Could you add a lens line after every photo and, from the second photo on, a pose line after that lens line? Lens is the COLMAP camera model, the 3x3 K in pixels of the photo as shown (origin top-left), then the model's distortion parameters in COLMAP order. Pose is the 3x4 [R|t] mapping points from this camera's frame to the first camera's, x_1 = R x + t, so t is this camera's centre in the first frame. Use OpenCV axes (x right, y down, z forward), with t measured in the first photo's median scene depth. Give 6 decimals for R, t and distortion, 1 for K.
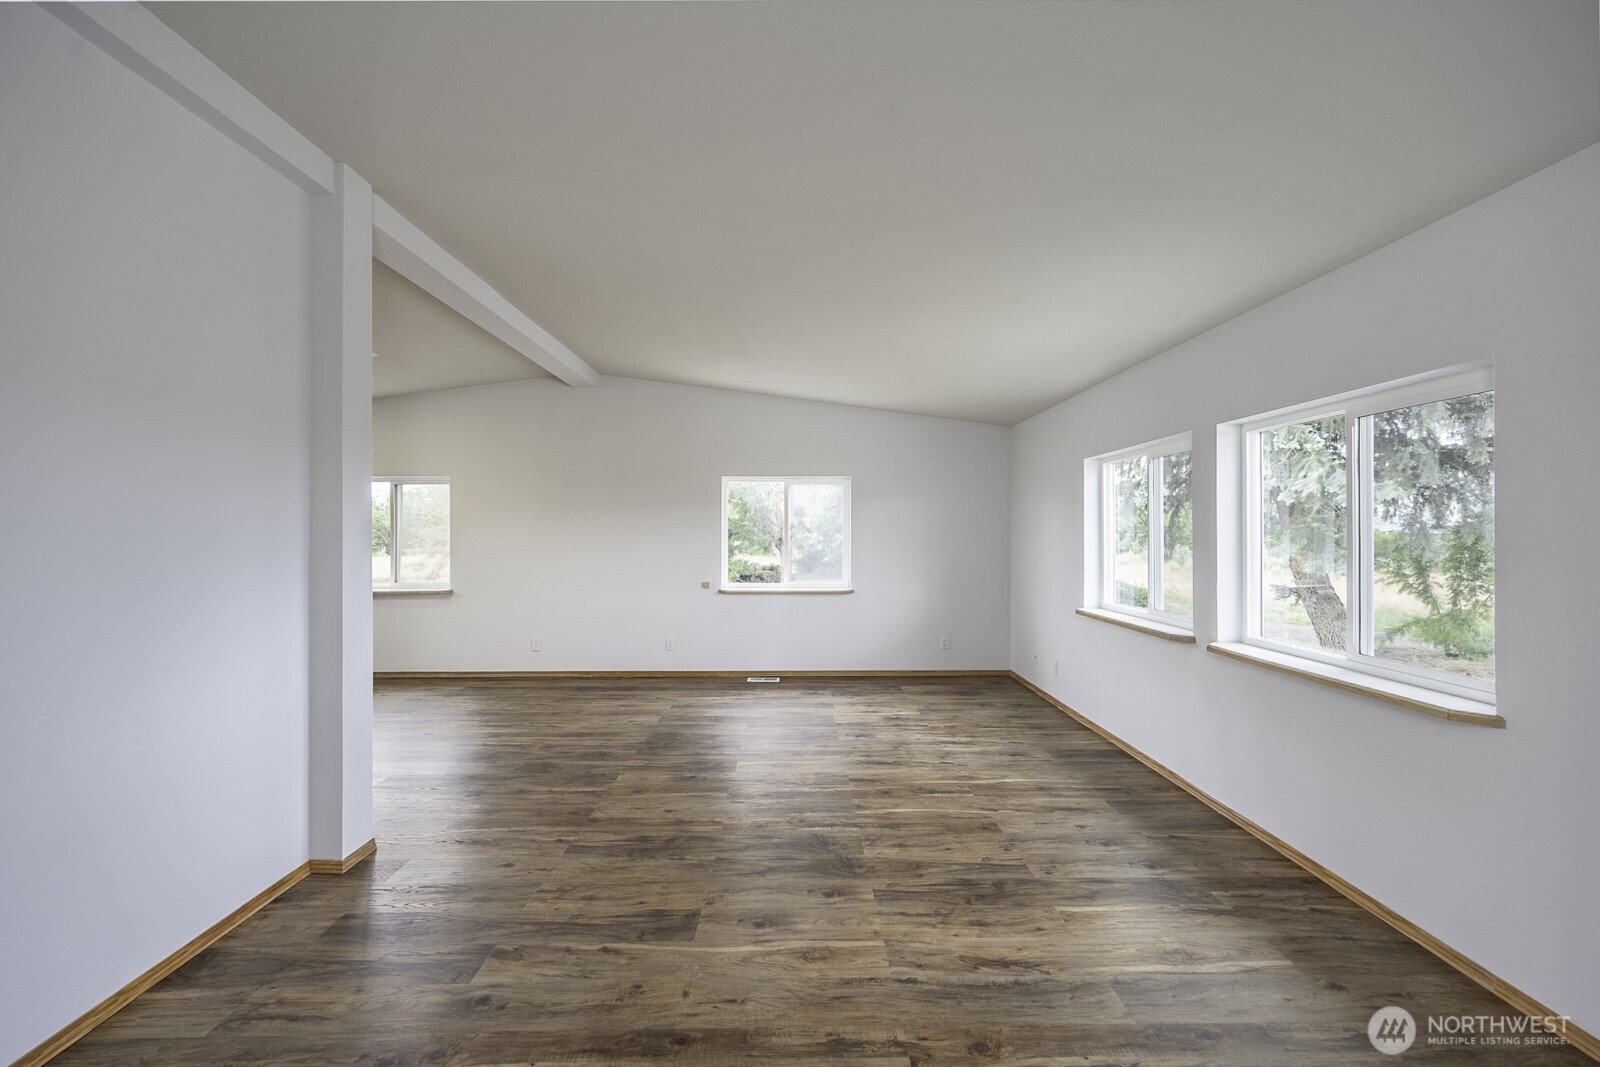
lens RADIAL K [[630.8, 0, 788.1], [0, 630.8, 537.1], [0, 0, 1]] dist [0.002049, 0.000197]
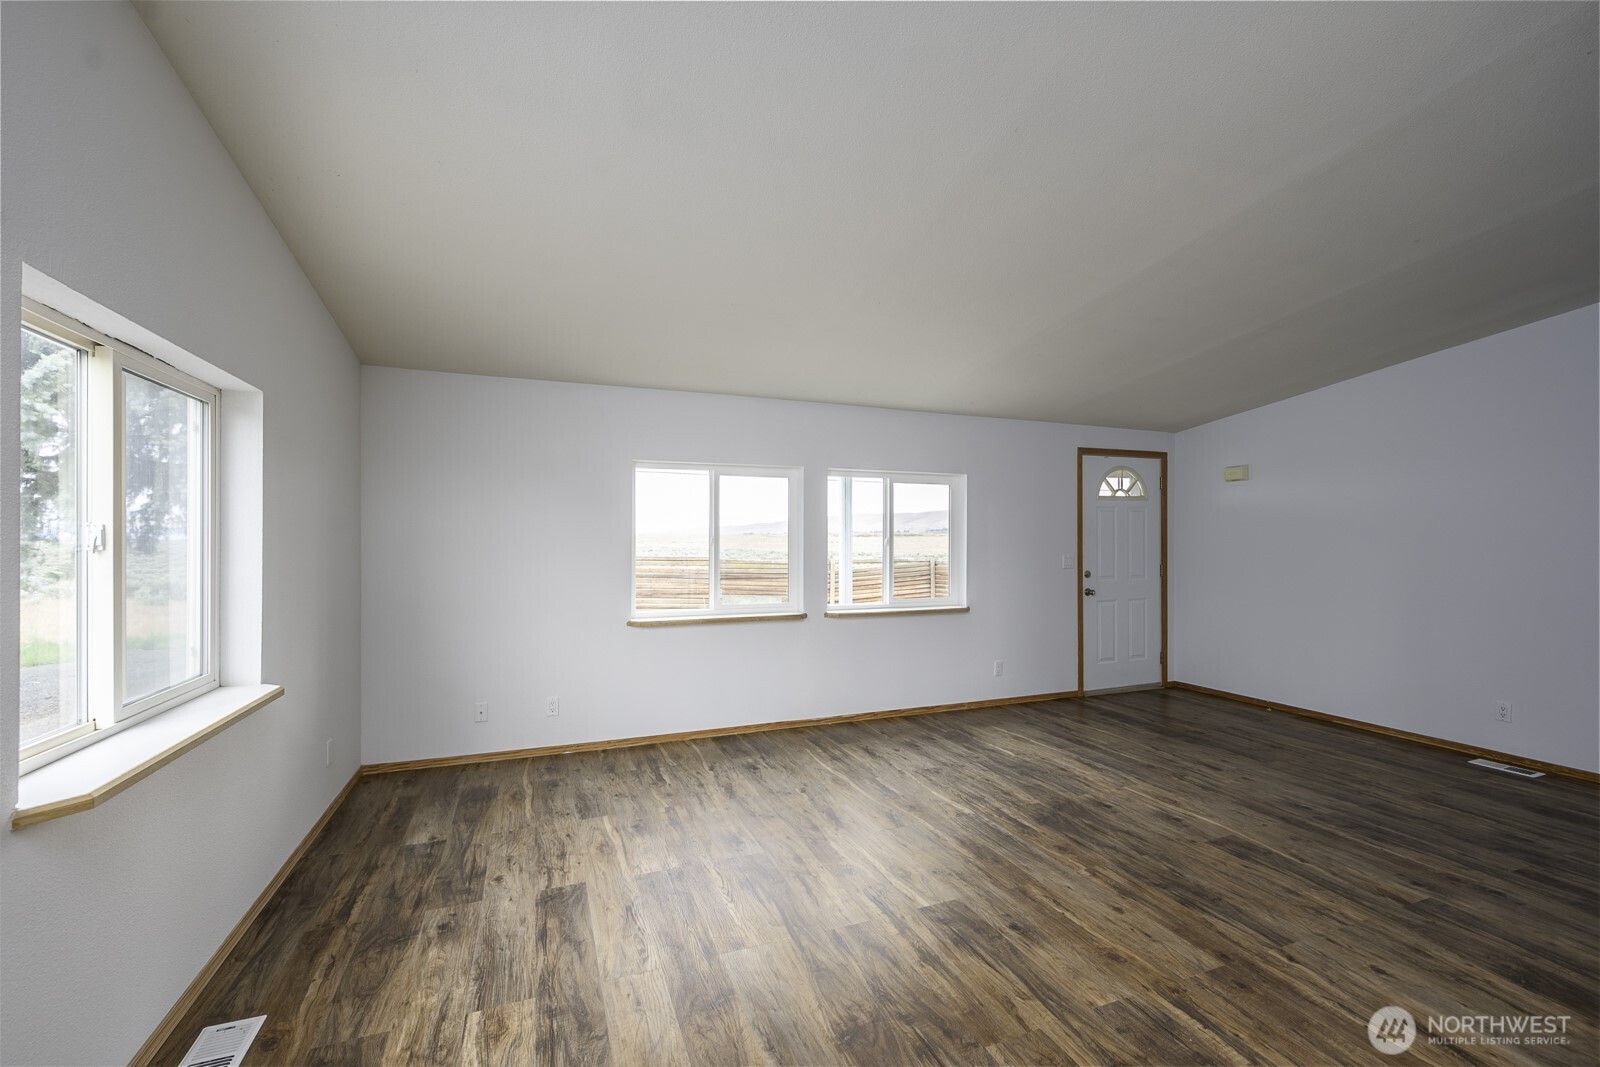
lens RADIAL K [[681.2, 0, 806.8], [0, 681.2, 537.9], [0, 0, 1]] dist [0.005180, -0.001170]
pose [[-0.381175, 0.003670, 0.924496, -0.846153], [0.005136, 0.999985, -0.001852, -0.008399], [-0.924489, 0.004042, -0.381188, 1.742614]]
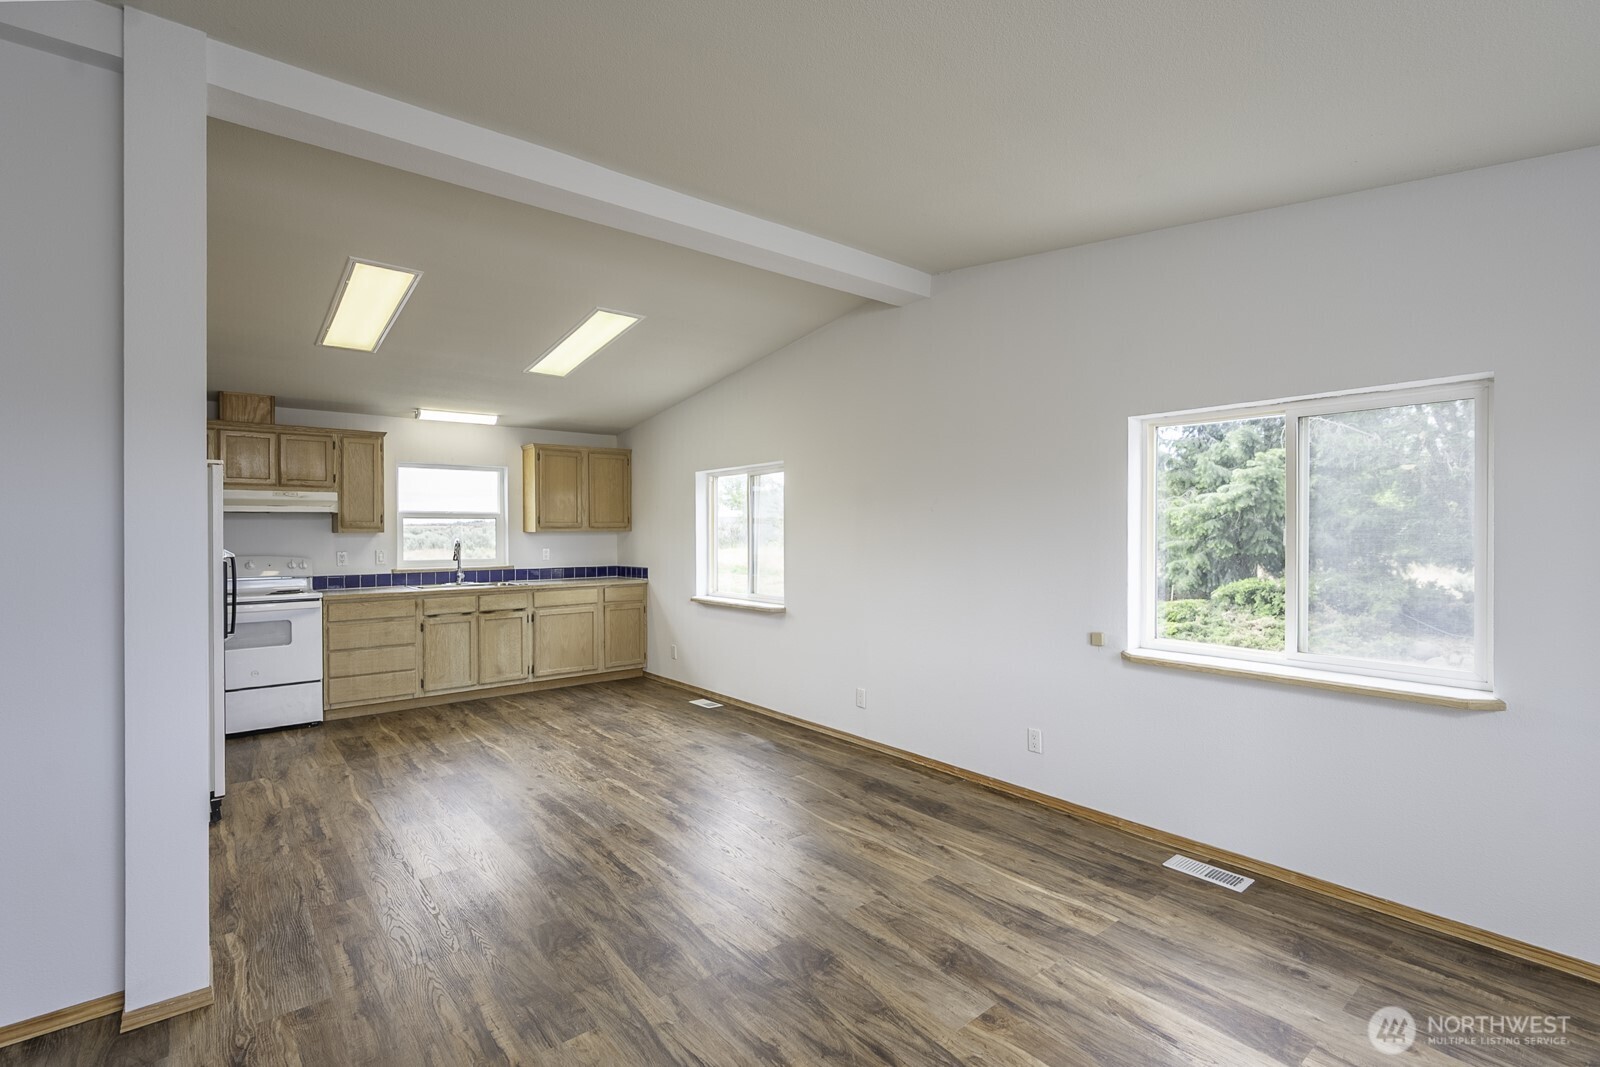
lens RADIAL K [[734.6, 0, 797.7], [0, 734.6, 527.8], [0, 0, 1]] dist [0.004310, 0.000430]
pose [[0.639359, -0.005380, -0.768889, 0.339842], [-0.003112, 0.999949, -0.009585, -0.011692], [0.768902, 0.008521, 0.639310, 0.918162]]
